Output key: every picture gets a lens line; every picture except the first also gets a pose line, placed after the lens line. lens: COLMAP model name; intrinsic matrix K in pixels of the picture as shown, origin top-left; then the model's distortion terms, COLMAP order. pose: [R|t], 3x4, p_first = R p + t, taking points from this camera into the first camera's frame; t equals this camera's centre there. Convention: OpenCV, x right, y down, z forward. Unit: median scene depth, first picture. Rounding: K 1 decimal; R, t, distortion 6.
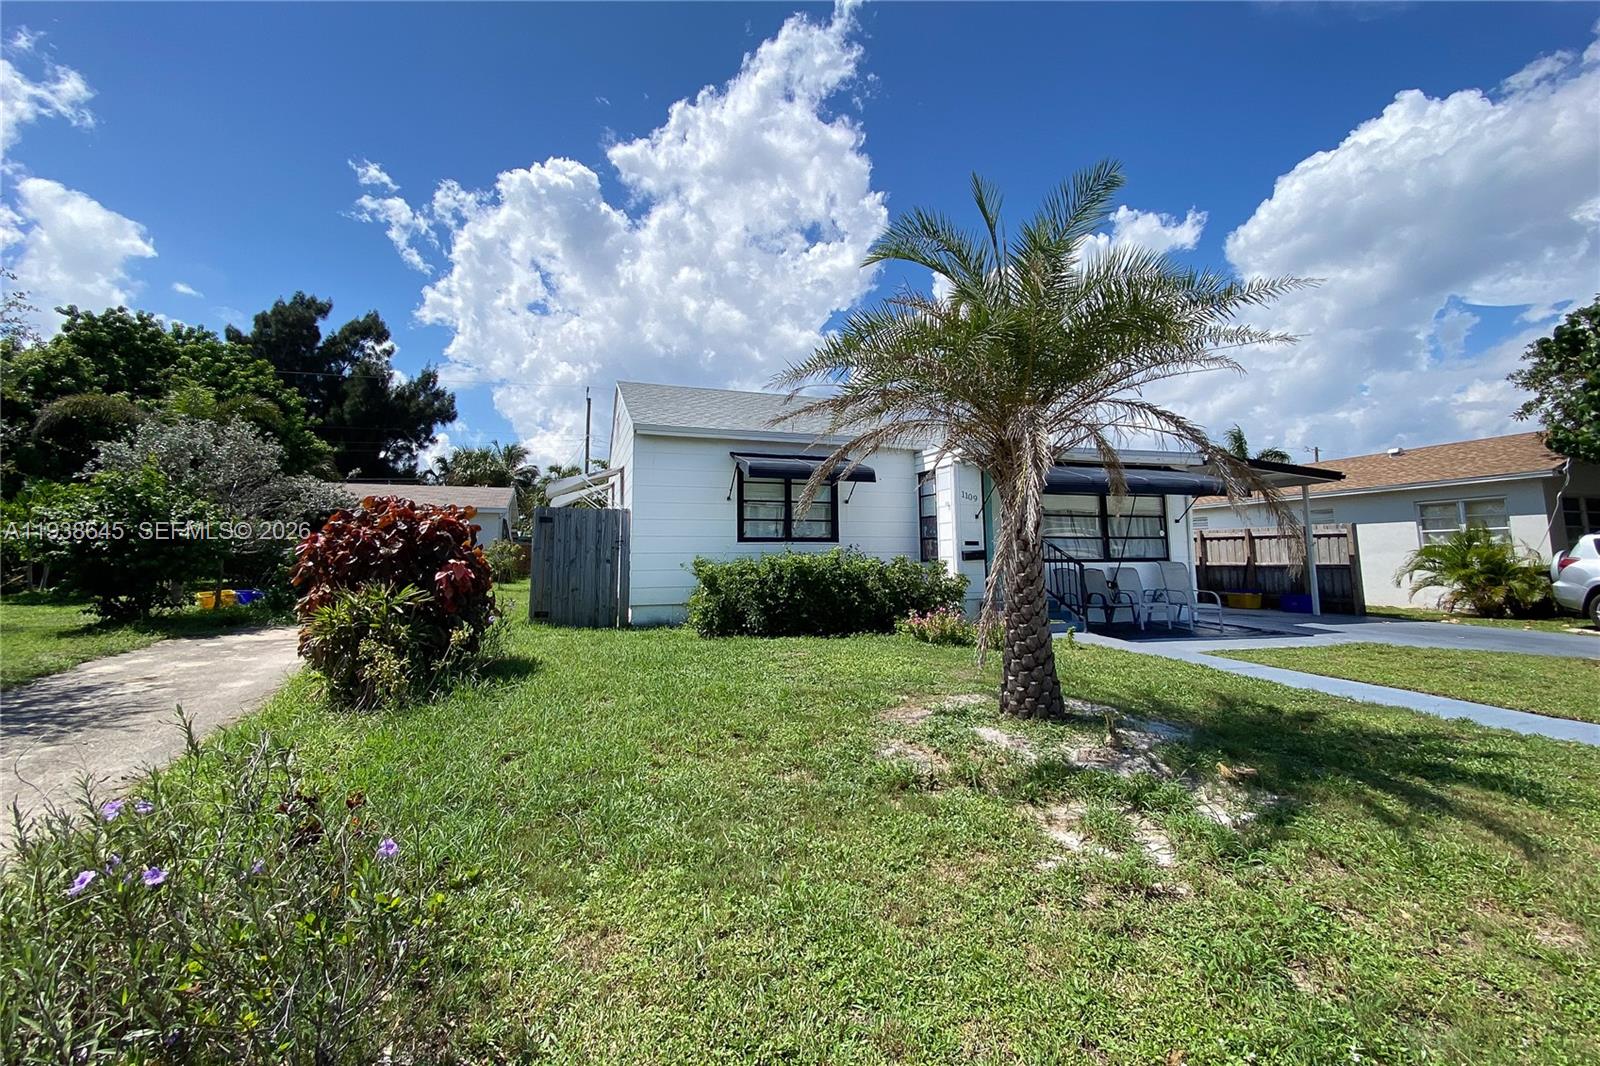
lens RADIAL K [[694.1, 0, 822.7], [0, 694.1, 494.0], [0, 0, 1]] dist [0.042780, -0.027299]
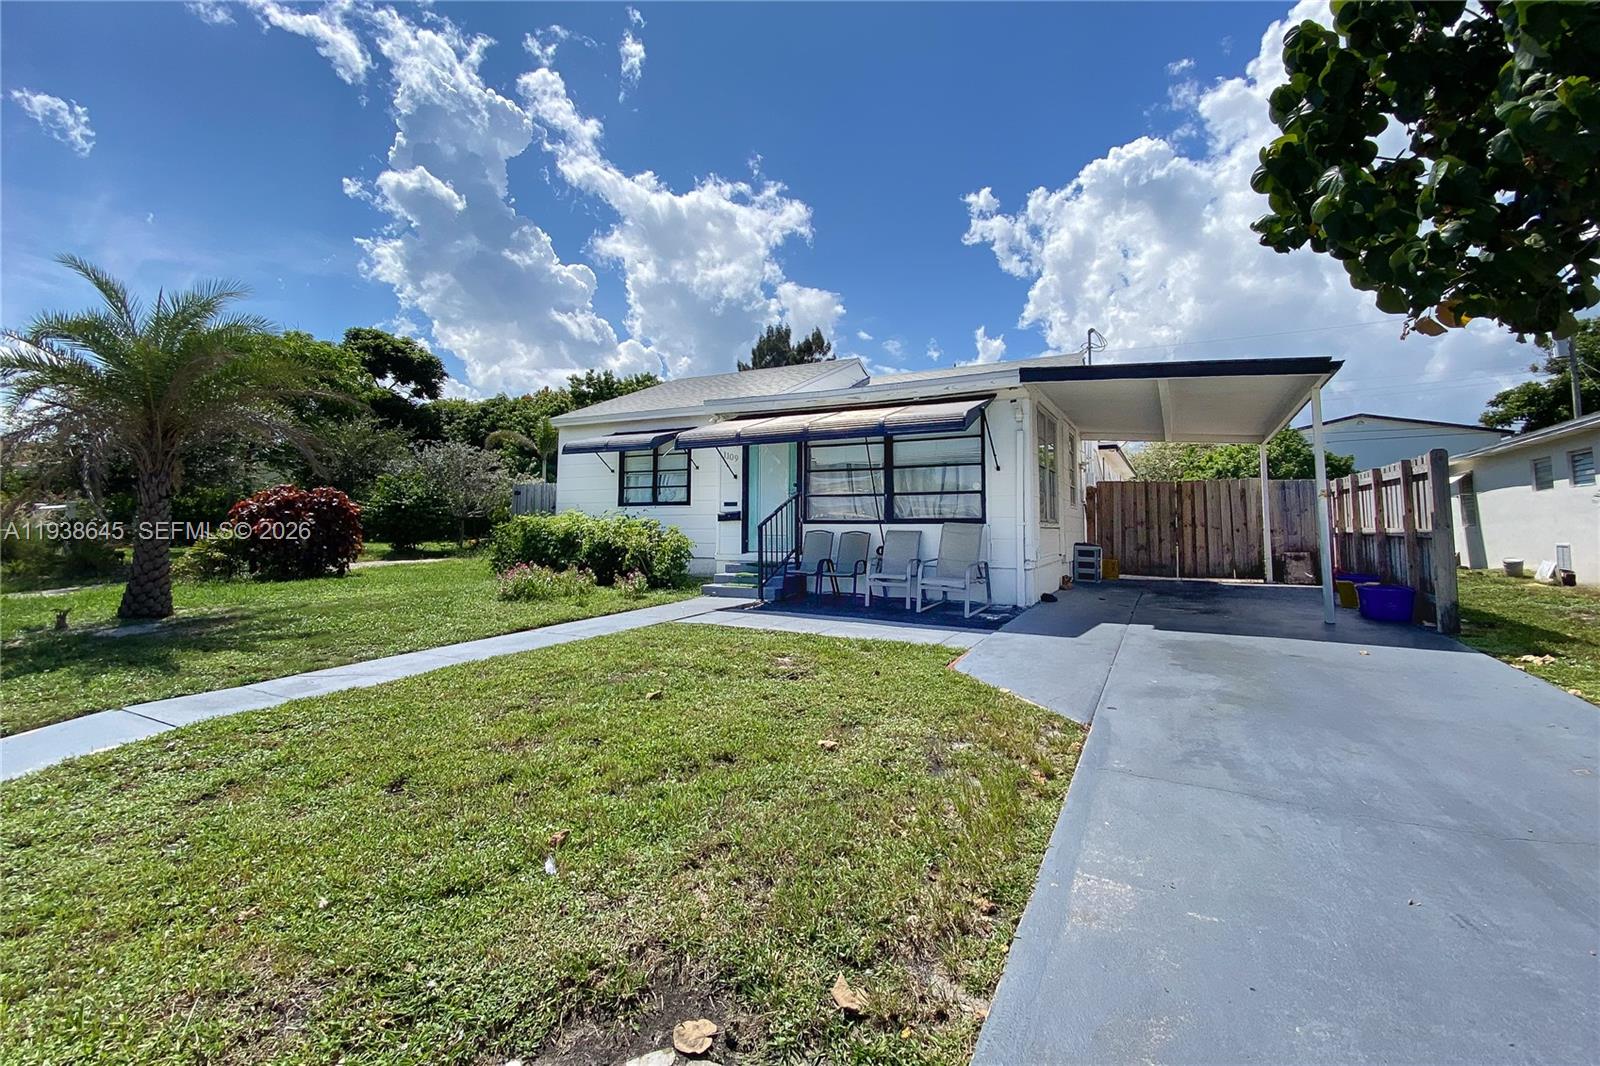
lens RADIAL K [[694.1, 0, 822.7], [0, 694.1, 494.0], [0, 0, 1]] dist [0.042780, -0.027299]
pose [[0.700606, -0.028427, -0.712982, 0.951869], [0.060973, 0.997936, 0.020126, 0.042888], [0.710939, -0.057573, 0.700894, 0.393150]]
